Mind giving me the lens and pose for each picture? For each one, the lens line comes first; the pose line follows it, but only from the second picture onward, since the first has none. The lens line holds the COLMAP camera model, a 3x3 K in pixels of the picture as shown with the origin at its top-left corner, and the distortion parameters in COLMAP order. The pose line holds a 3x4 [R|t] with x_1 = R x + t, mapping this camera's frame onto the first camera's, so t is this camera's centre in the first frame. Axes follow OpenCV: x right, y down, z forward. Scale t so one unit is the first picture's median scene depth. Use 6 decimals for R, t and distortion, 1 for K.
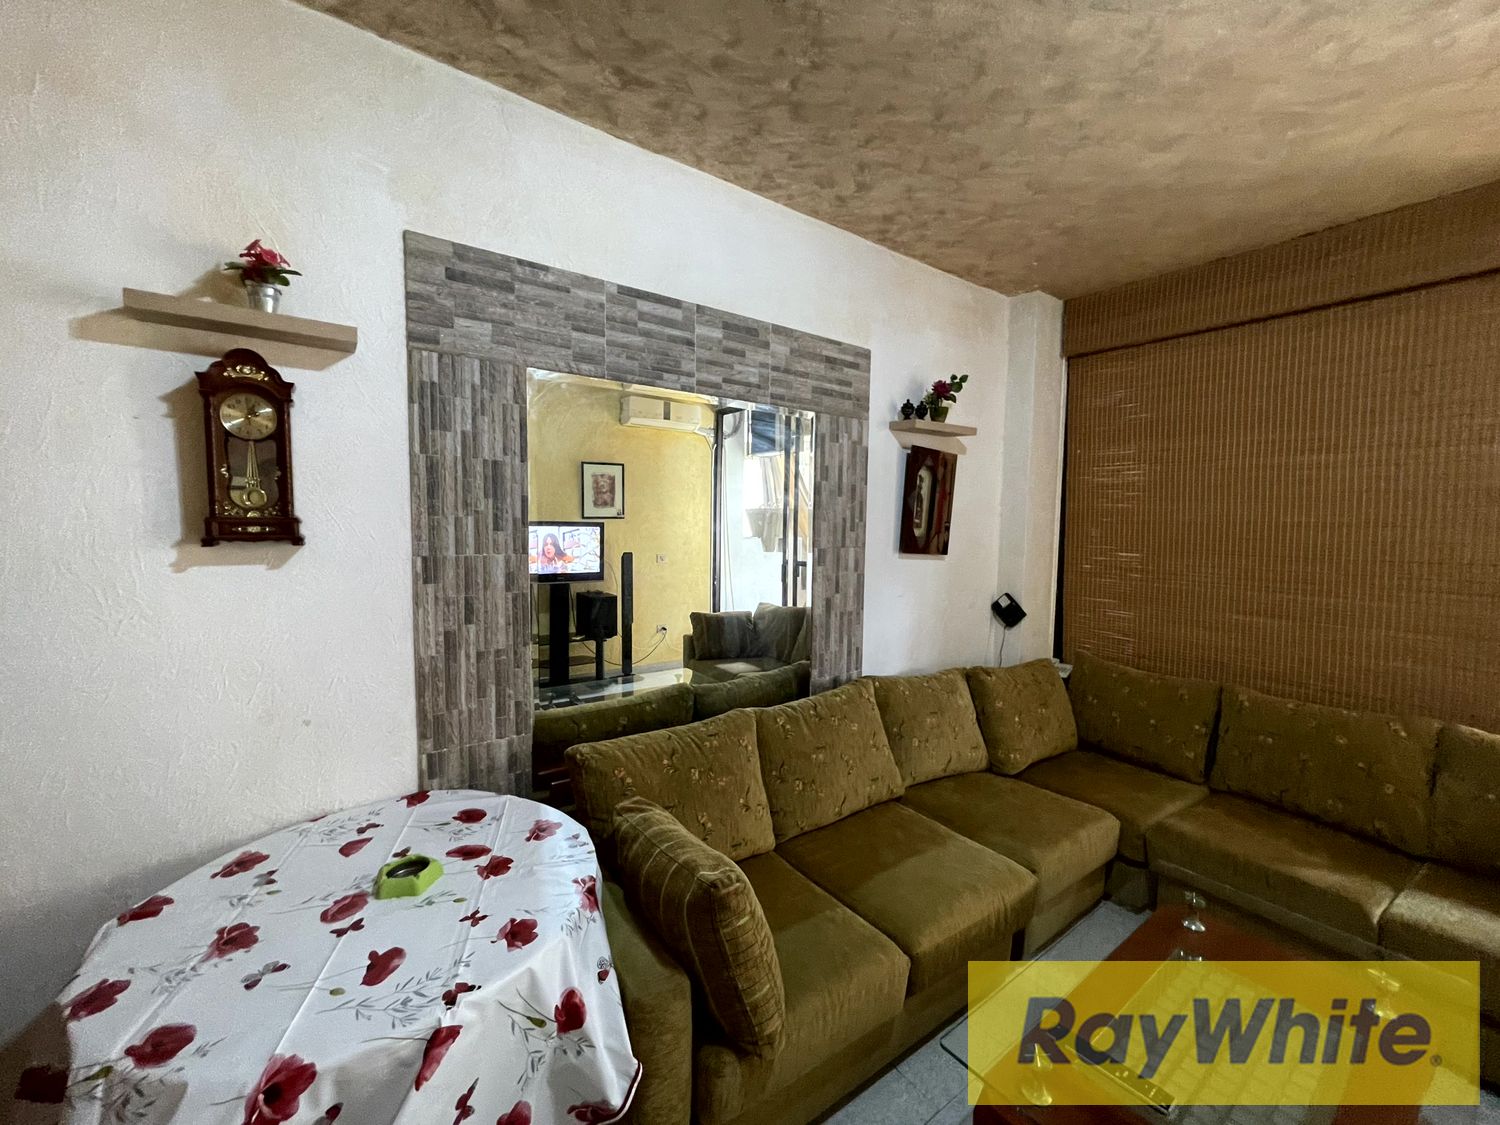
lens RADIAL K [[604.0, 0, 753.4], [0, 604.0, 565.1], [0, 0, 1]] dist [-0.002838, -0.000307]
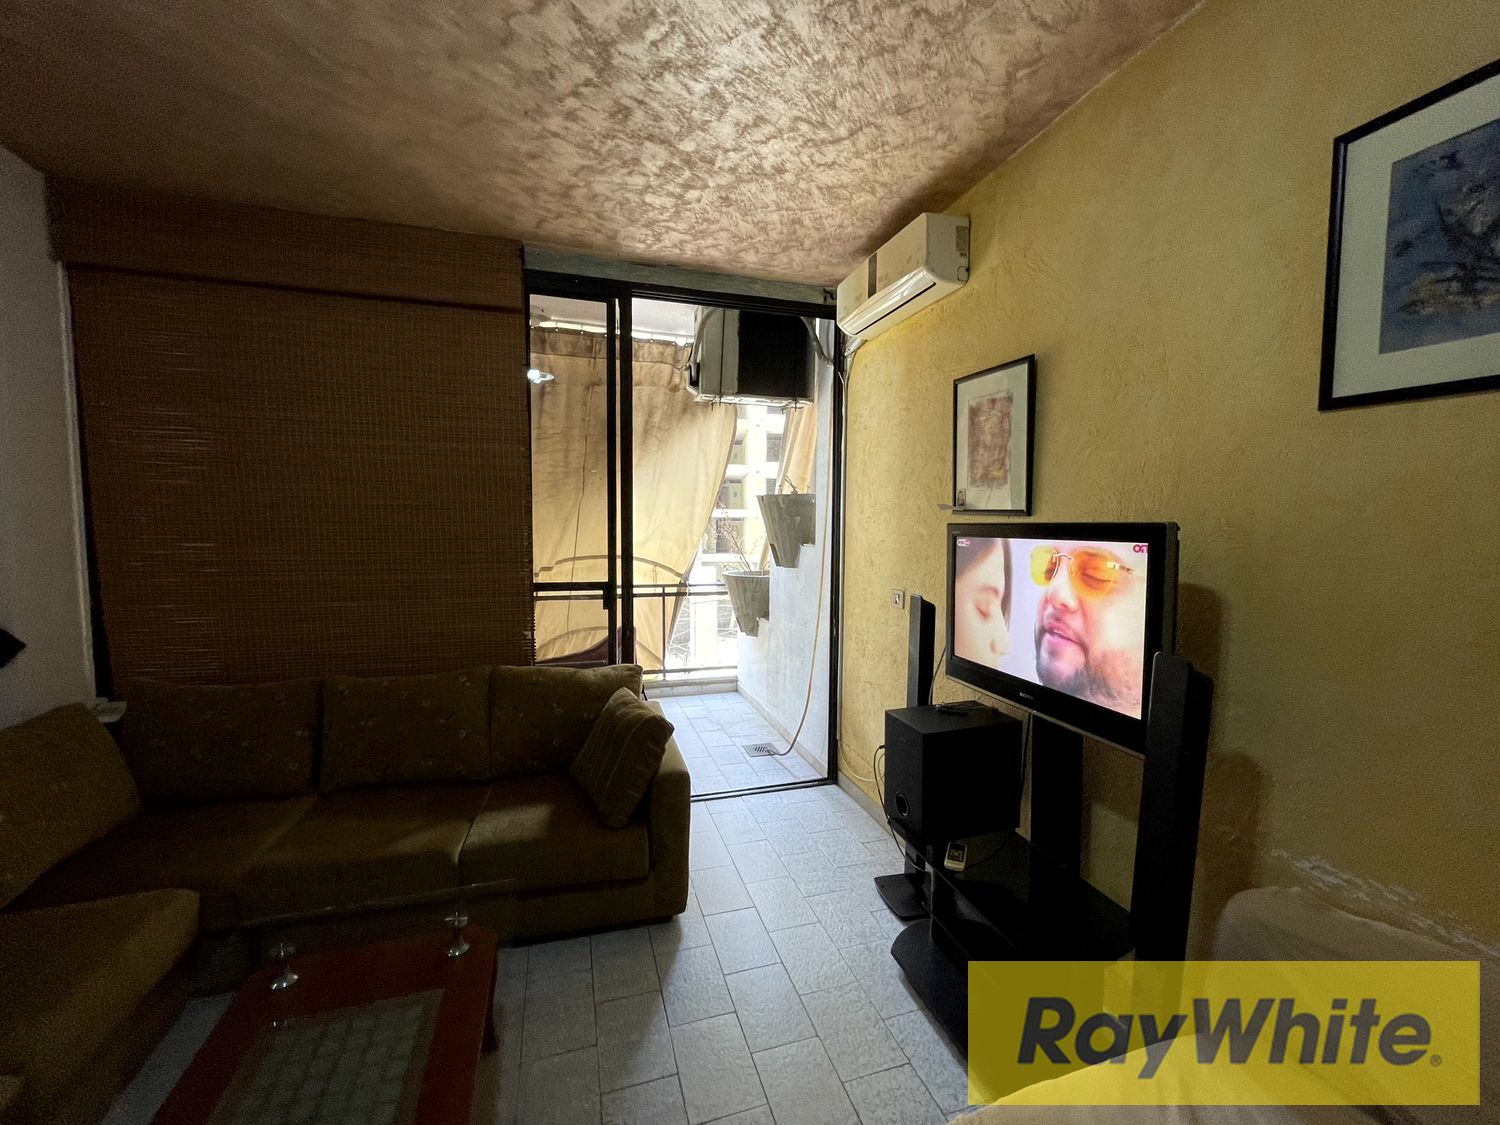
lens RADIAL K [[604.0, 0, 753.3], [0, 604.0, 552.2], [0, 0, 1]] dist [-0.002838, -0.000307]
pose [[0.324564, -0.060309, 0.943939, 0.146158], [0.063411, 0.997107, 0.041903, 0.006954], [-0.943736, 0.046256, 0.327450, 0.065250]]
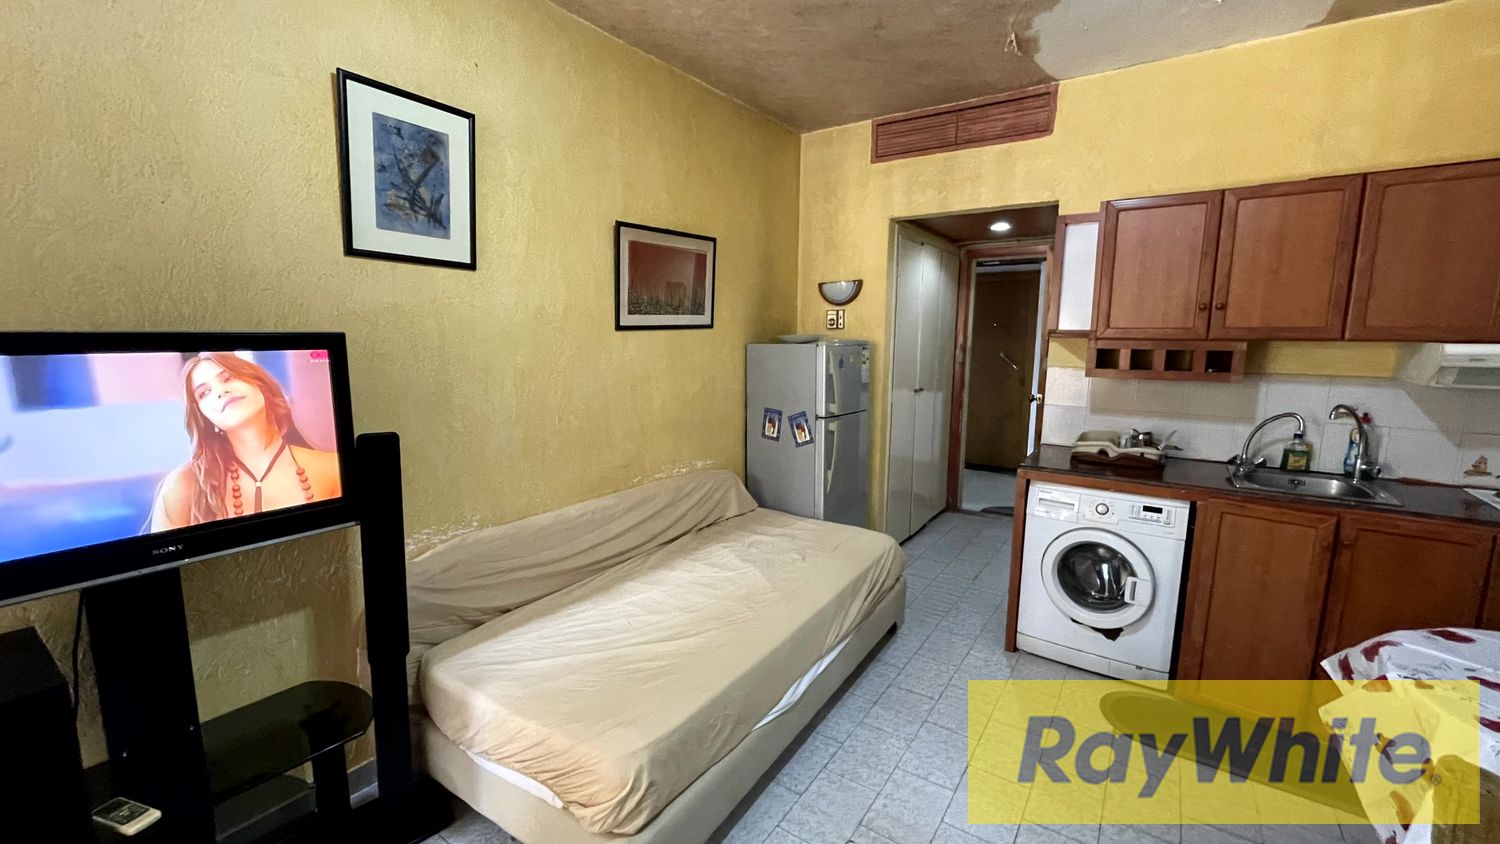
lens RADIAL K [[601.1, 0, 756.9], [0, 601.1, 421.0], [0, 0, 1]] dist [-0.001377, -0.000268]
pose [[-0.944223, 0.024770, -0.328374, 0.539566], [-0.045348, 0.977887, 0.204160, -0.032928], [0.326170, 0.207664, -0.922220, 0.653441]]
